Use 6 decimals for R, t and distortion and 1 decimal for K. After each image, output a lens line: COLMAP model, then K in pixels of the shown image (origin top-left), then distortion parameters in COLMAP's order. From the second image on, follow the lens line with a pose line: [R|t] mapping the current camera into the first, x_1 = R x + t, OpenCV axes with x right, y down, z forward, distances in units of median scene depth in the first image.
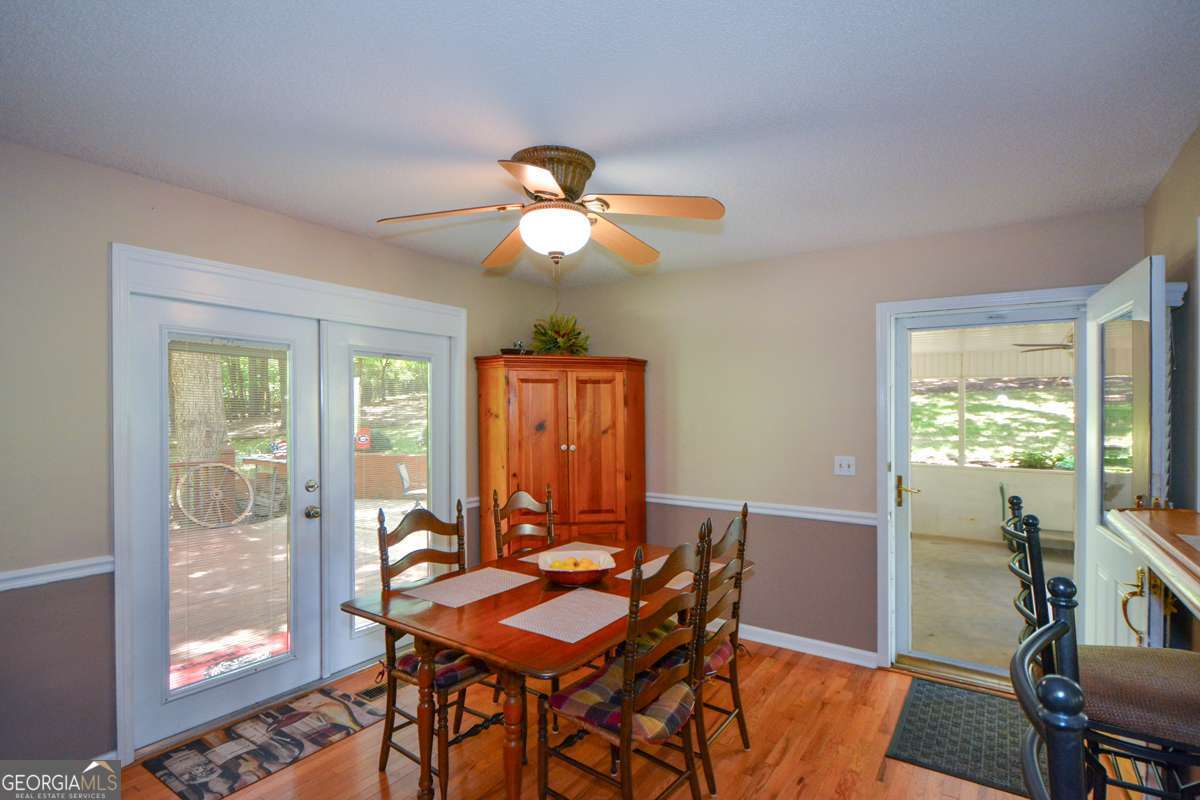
lens RADIAL K [[573.4, 0, 600.2], [0, 573.4, 411.5], [0, 0, 1]] dist [0.001617, 0.000251]
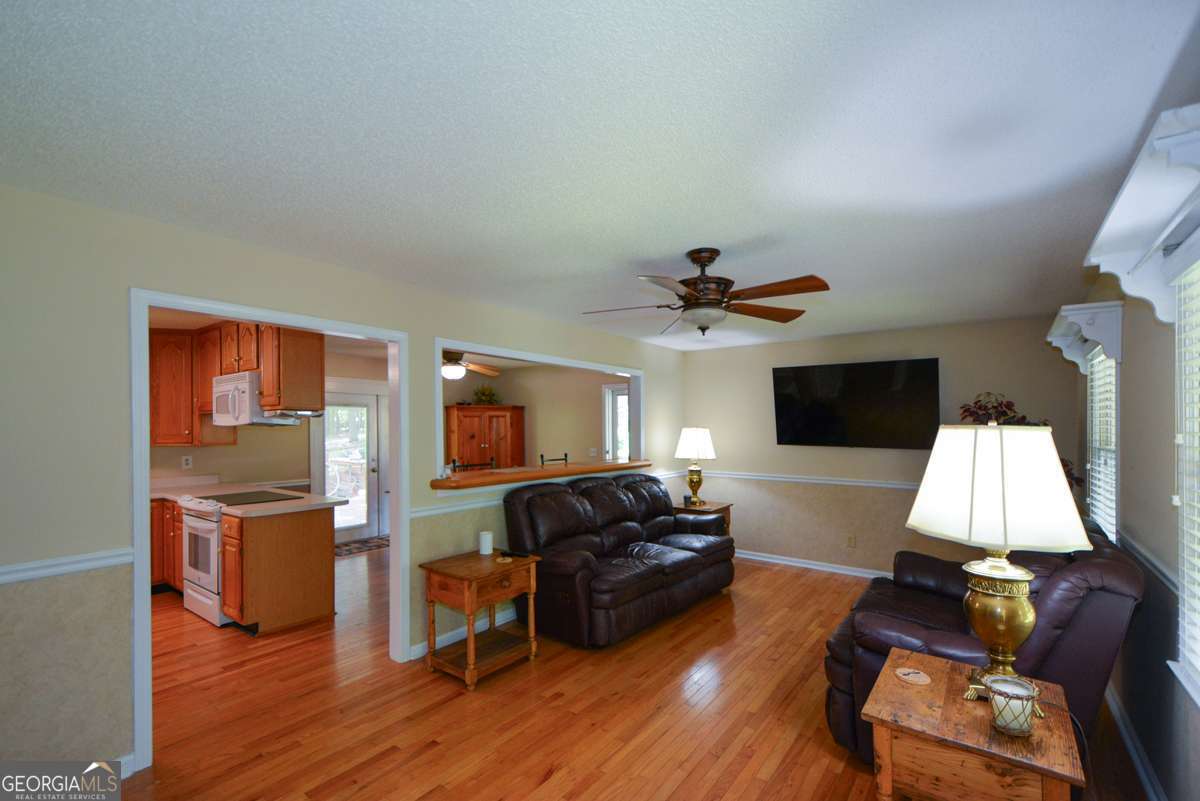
lens RADIAL K [[515.3, 0, 596.3], [0, 515.3, 421.7], [0, 0, 1]] dist [0.019480, -0.000543]
pose [[0.998195, -0.007767, -0.059545, 0.506022], [0.007023, 0.999895, -0.012683, -0.003787], [0.059637, 0.012242, 0.998145, -1.013898]]
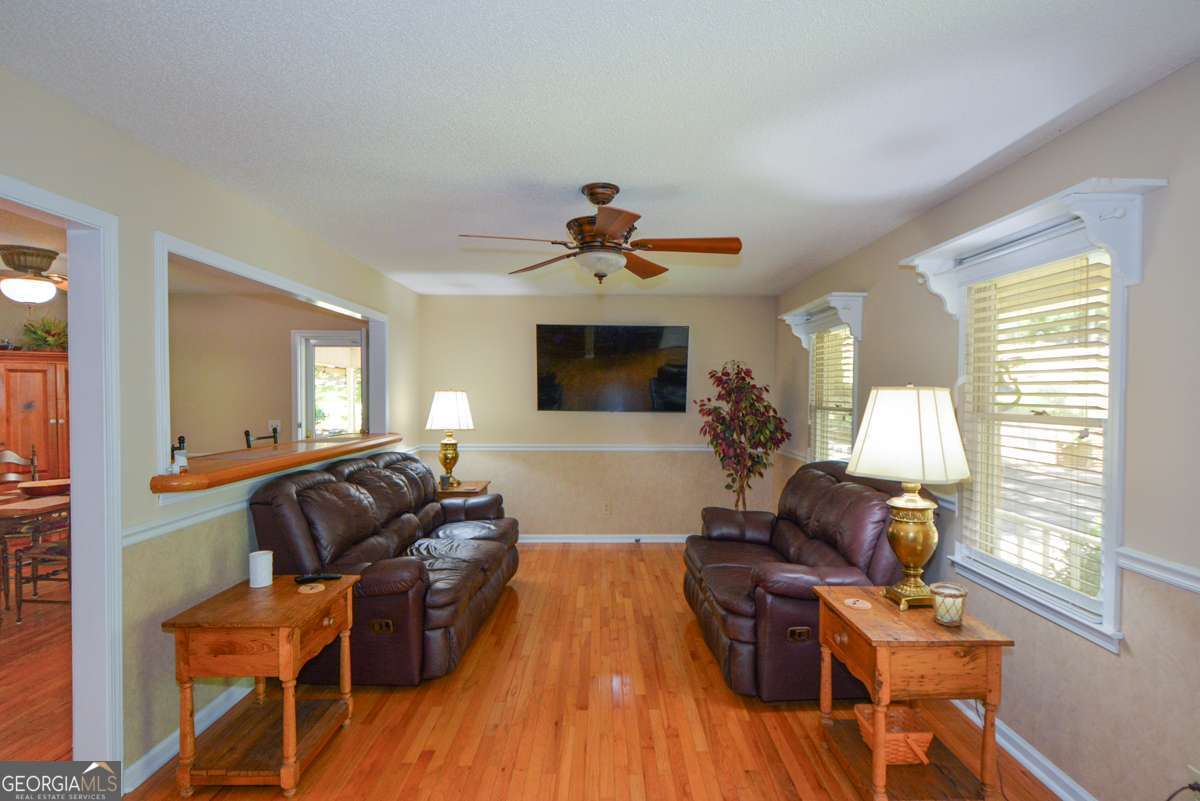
lens RADIAL K [[619.3, 0, 603.6], [0, 619.3, 395.6], [0, 0, 1]] dist [0.039535, -0.028484]
pose [[0.825347, -0.007197, 0.564580, 0.167354], [0.004612, 0.999971, 0.006006, 0.000043], [-0.564607, -0.002354, 0.825357, -0.908204]]
